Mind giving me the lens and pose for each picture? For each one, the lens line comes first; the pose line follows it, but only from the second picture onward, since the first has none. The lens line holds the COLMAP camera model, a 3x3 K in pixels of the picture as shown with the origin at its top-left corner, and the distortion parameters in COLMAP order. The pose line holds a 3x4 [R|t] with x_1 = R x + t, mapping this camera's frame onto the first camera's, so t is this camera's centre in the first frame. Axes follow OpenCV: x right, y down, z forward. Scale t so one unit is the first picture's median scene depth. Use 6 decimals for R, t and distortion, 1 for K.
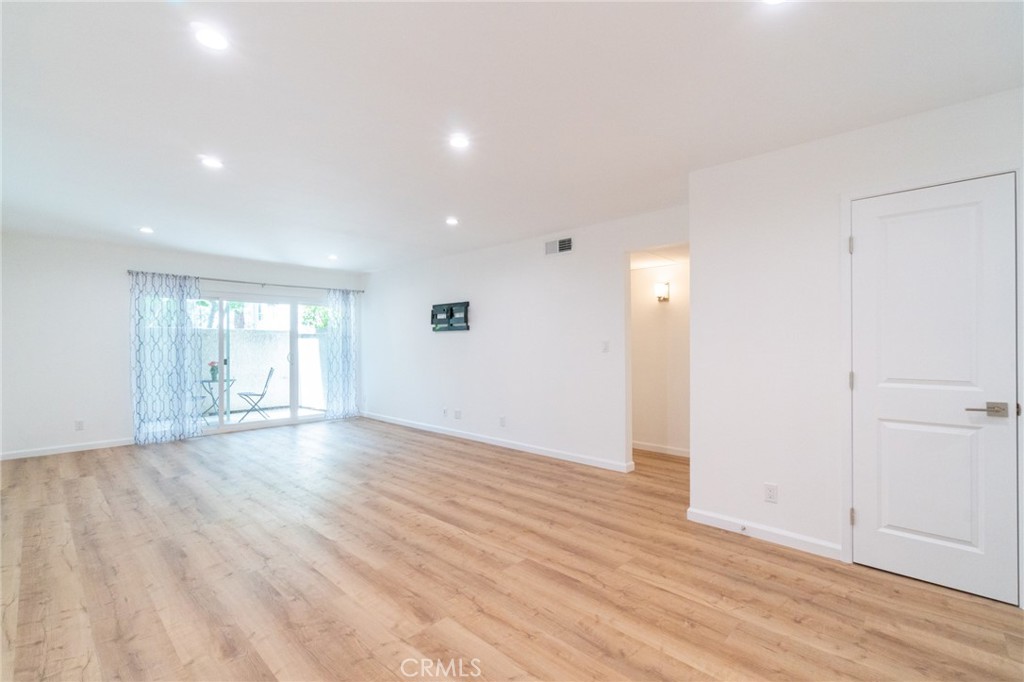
lens RADIAL K [[452.5, 0, 512.0], [0, 452.5, 341.0], [0, 0, 1]] dist [-0.000280, 0.000176]
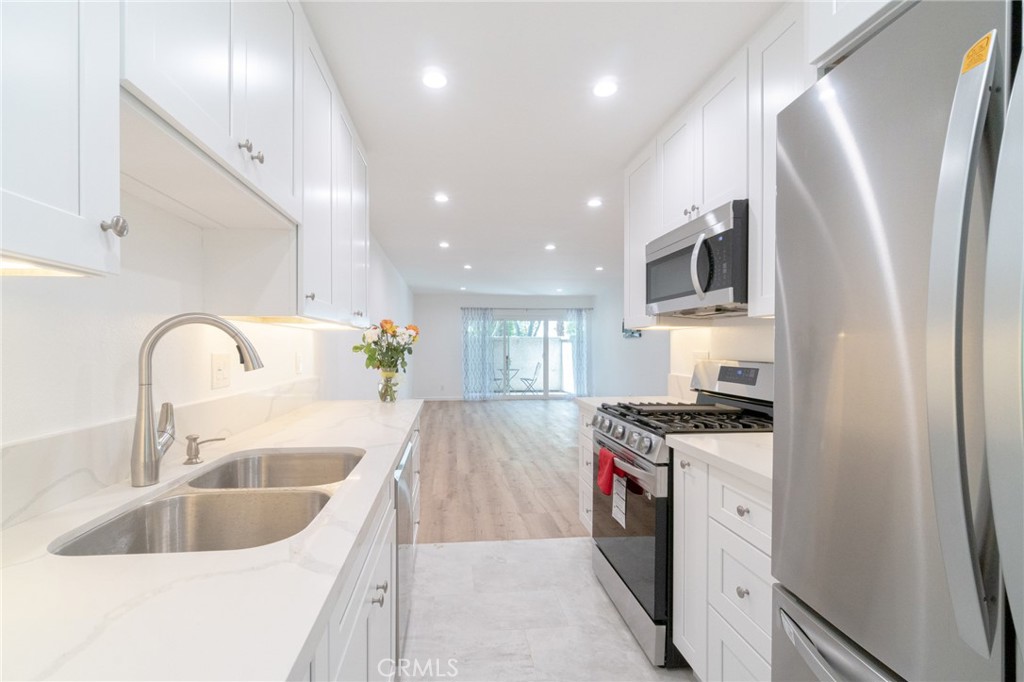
lens RADIAL K [[452.8, 0, 511.6], [0, 452.8, 348.7], [0, 0, 1]] dist [-0.001321, -0.000167]
pose [[0.778941, 0.003943, -0.627084, 0.440916], [0.003766, 0.999933, 0.010964, -0.004706], [0.627085, -0.010902, 0.778874, -0.297184]]
